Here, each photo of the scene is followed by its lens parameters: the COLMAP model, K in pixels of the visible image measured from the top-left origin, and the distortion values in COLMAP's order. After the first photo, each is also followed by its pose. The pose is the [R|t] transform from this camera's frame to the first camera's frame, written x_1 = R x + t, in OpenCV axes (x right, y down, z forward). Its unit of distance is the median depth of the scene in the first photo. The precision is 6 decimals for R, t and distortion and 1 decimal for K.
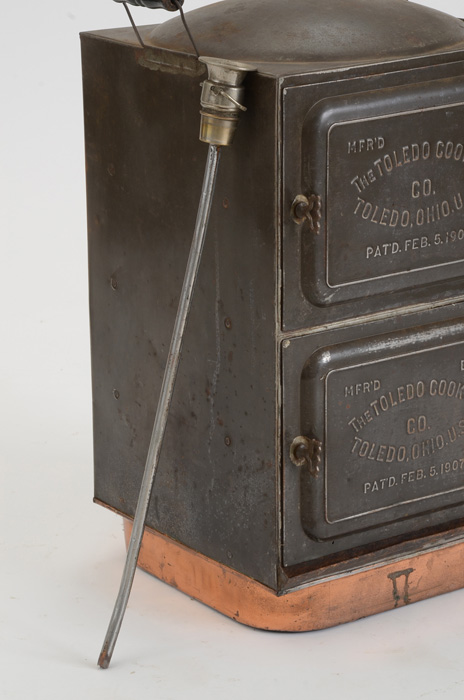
lens RADIAL K [[2294.8, 0, 231.9], [0, 2294.8, 356.5], [0, 0, 1]] dist [0.930688, 0.000000]
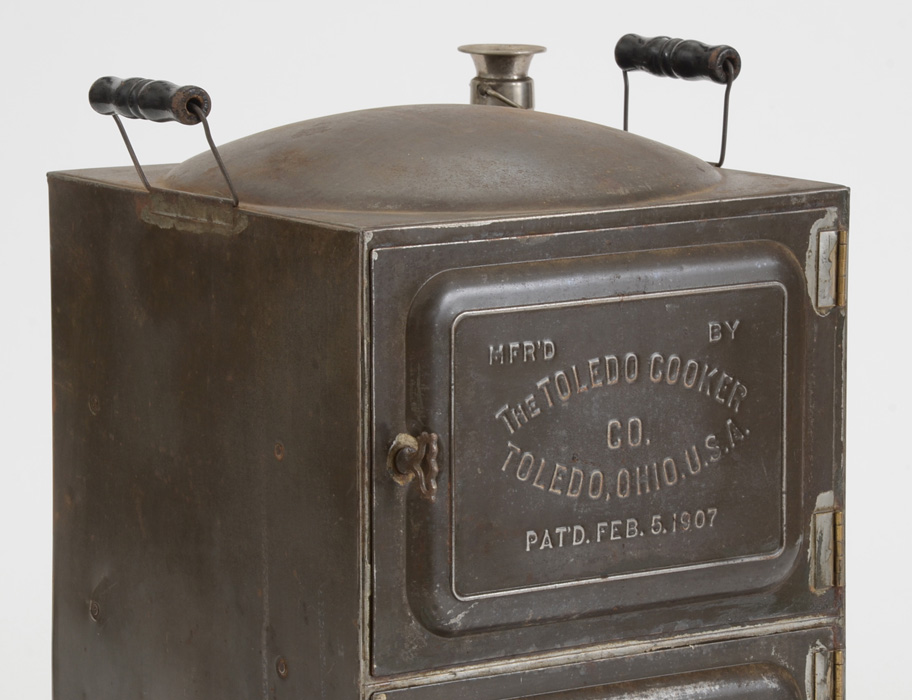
lens RADIAL K [[4565.9, 0, 463.1], [0, 4565.9, 354.6], [0, 0, 1]] dist [1.457319, 0.000000]
pose [[0.999568, 0.011155, -0.027178, 0.071345], [-0.014782, 0.990438, -0.137167, 0.062743], [0.025388, 0.137509, 0.990175, -0.118395]]
